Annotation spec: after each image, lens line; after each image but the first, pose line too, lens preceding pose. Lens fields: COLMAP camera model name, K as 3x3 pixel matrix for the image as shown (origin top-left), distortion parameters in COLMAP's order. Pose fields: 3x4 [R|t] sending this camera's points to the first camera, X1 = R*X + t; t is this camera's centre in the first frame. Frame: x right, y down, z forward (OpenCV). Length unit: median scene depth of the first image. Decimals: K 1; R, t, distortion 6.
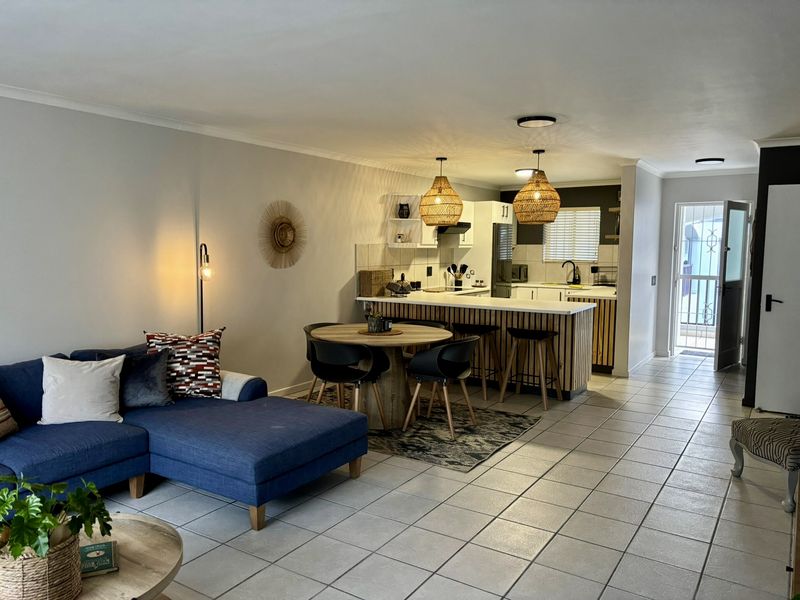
lens RADIAL K [[605.1, 0, 403.6], [0, 605.1, 303.6], [0, 0, 1]] dist [0.043530, -0.046823]
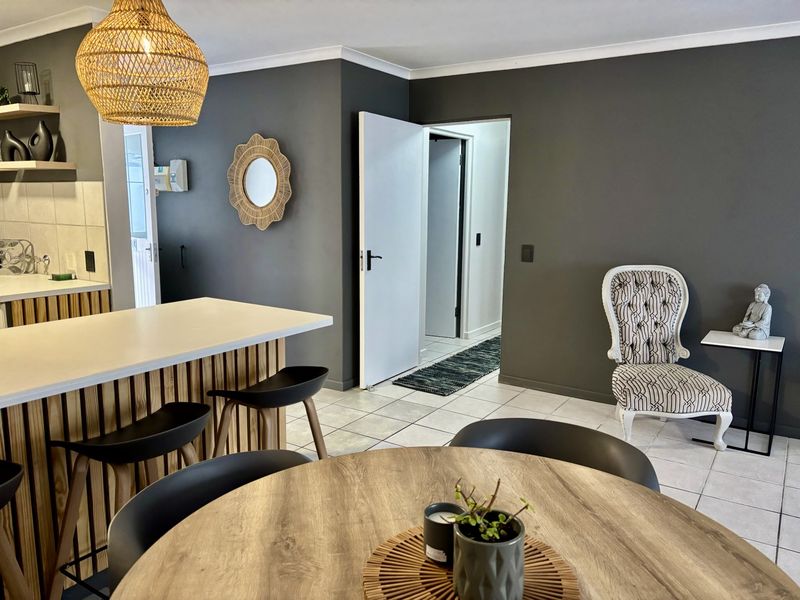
lens RADIAL K [[605.1, 0, 403.6], [0, 605.1, 303.6], [0, 0, 1]] dist [0.043530, -0.046823]
pose [[0.001774, -0.173067, 0.984908, -0.276935], [0.085889, 0.981297, 0.172278, -0.104334], [-0.996303, 0.084287, 0.016605, 1.233286]]
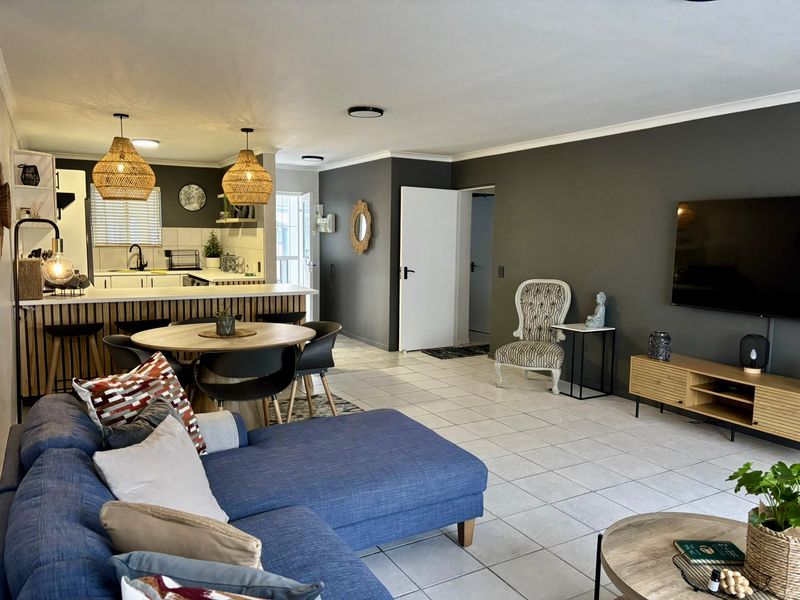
lens RADIAL K [[605.1, 0, 403.6], [0, 605.1, 303.6], [0, 0, 1]] dist [0.043530, -0.046823]
pose [[0.454742, -0.096914, 0.885335, -0.789967], [0.073753, 0.994745, 0.071009, -0.038761], [-0.887564, 0.033005, 0.459500, 0.504013]]
